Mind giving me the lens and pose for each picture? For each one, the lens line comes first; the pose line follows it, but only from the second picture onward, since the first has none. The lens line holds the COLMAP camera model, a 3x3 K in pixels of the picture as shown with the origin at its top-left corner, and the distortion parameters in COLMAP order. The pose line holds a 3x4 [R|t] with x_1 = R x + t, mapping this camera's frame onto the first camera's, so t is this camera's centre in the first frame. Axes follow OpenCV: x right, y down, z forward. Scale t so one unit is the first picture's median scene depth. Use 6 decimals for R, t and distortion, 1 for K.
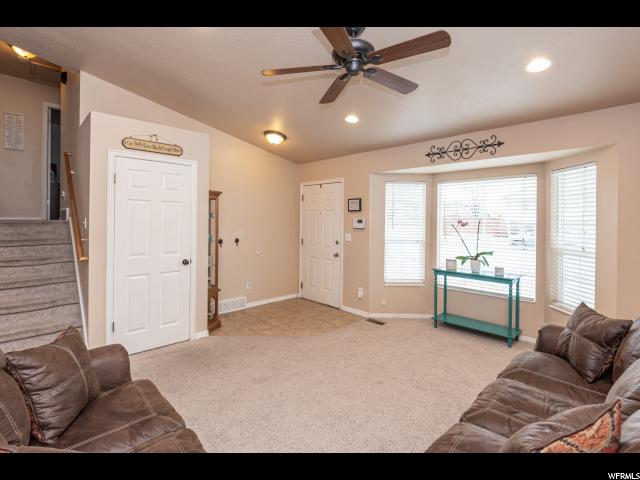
lens RADIAL K [[312.7, 0, 320.0], [0, 312.7, 240.0], [0, 0, 1]] dist [0.000700, 0.000320]
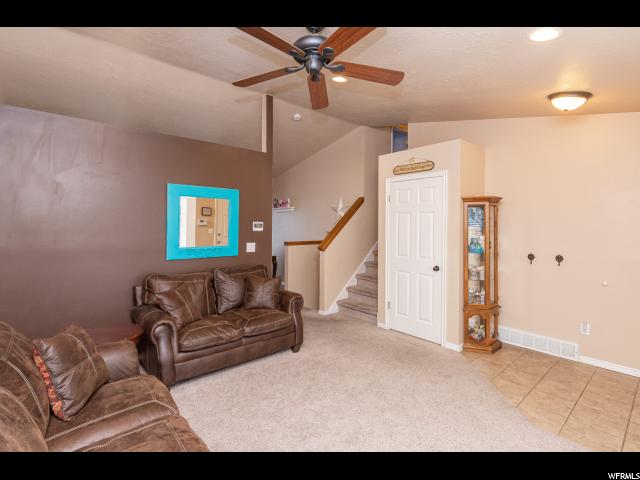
lens RADIAL K [[312.7, 0, 320.0], [0, 312.7, 240.0], [0, 0, 1]] dist [0.000700, 0.000320]
pose [[-0.047203, 0.029154, -0.998460, 0.552622], [-0.082744, 0.996024, 0.032994, -0.022707], [0.995452, 0.084174, -0.044603, 0.563153]]
